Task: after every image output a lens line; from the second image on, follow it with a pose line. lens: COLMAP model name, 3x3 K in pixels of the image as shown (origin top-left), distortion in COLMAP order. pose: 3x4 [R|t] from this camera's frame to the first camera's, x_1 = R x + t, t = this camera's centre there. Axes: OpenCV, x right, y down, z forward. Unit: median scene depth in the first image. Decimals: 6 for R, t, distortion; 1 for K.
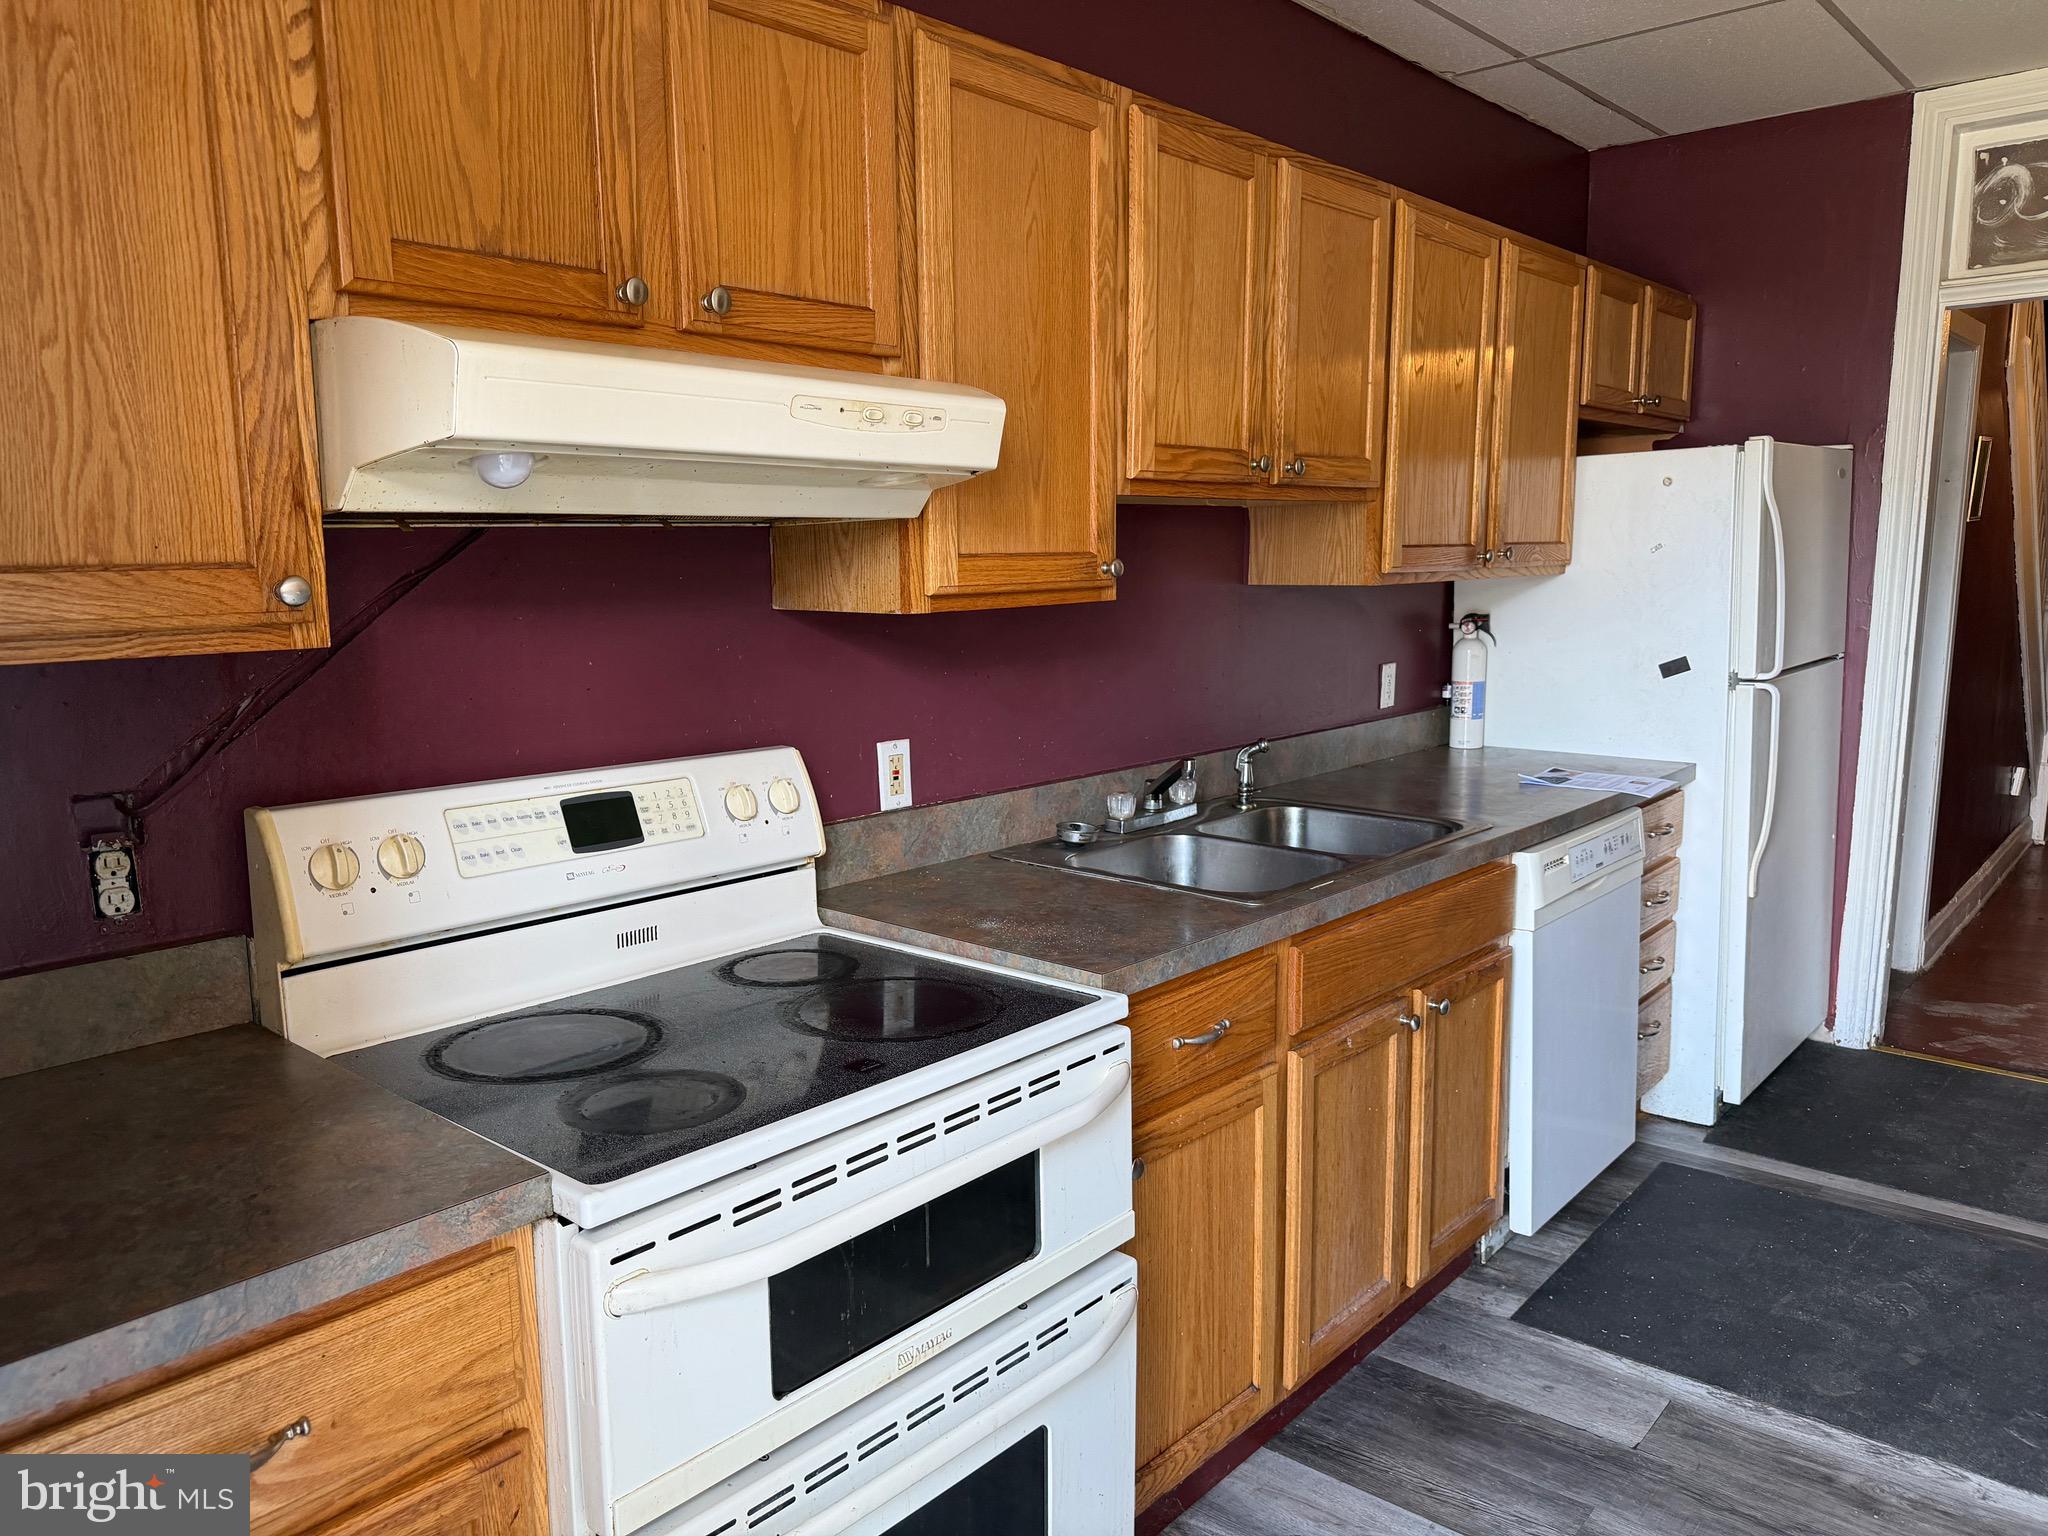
lens RADIAL K [[1437.1, 0, 1035.1], [0, 1437.1, 761.6], [0, 0, 1]] dist [0.030282, -0.023339]
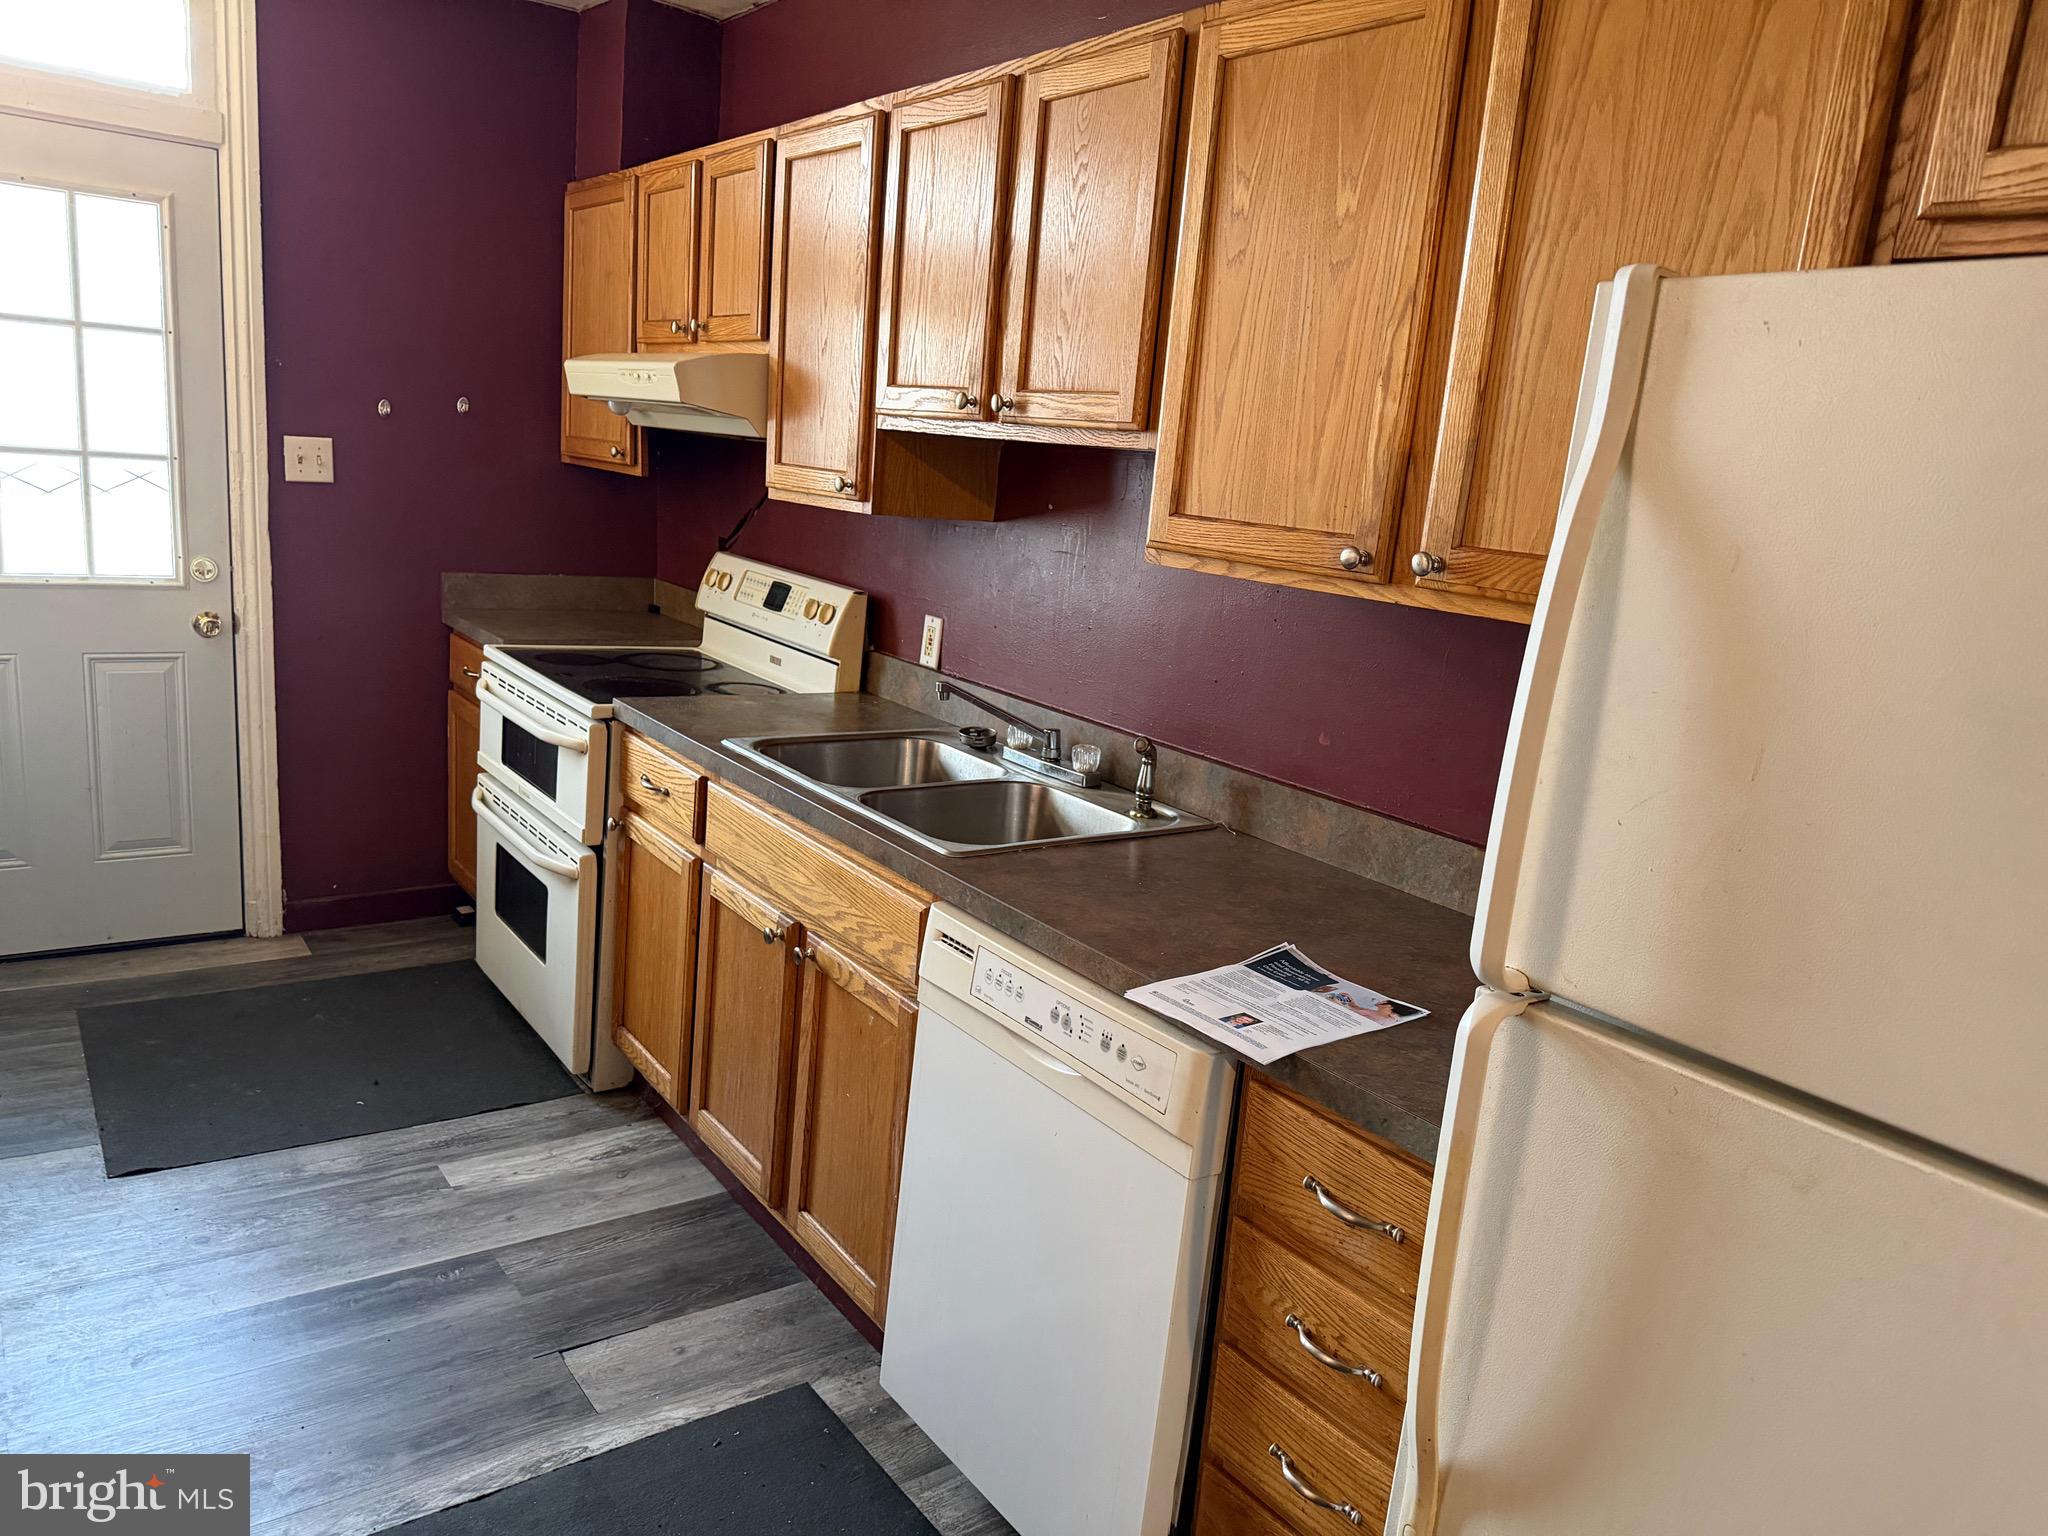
lens RADIAL K [[1437.1, 0, 1035.9], [0, 1437.1, 782.7], [0, 0, 1]] dist [0.030282, -0.023339]
pose [[-0.216577, 0.213075, -0.952729, 1.204965], [-0.228072, 0.937845, 0.261592, -0.243720], [0.949251, 0.273945, -0.154519, 1.338745]]
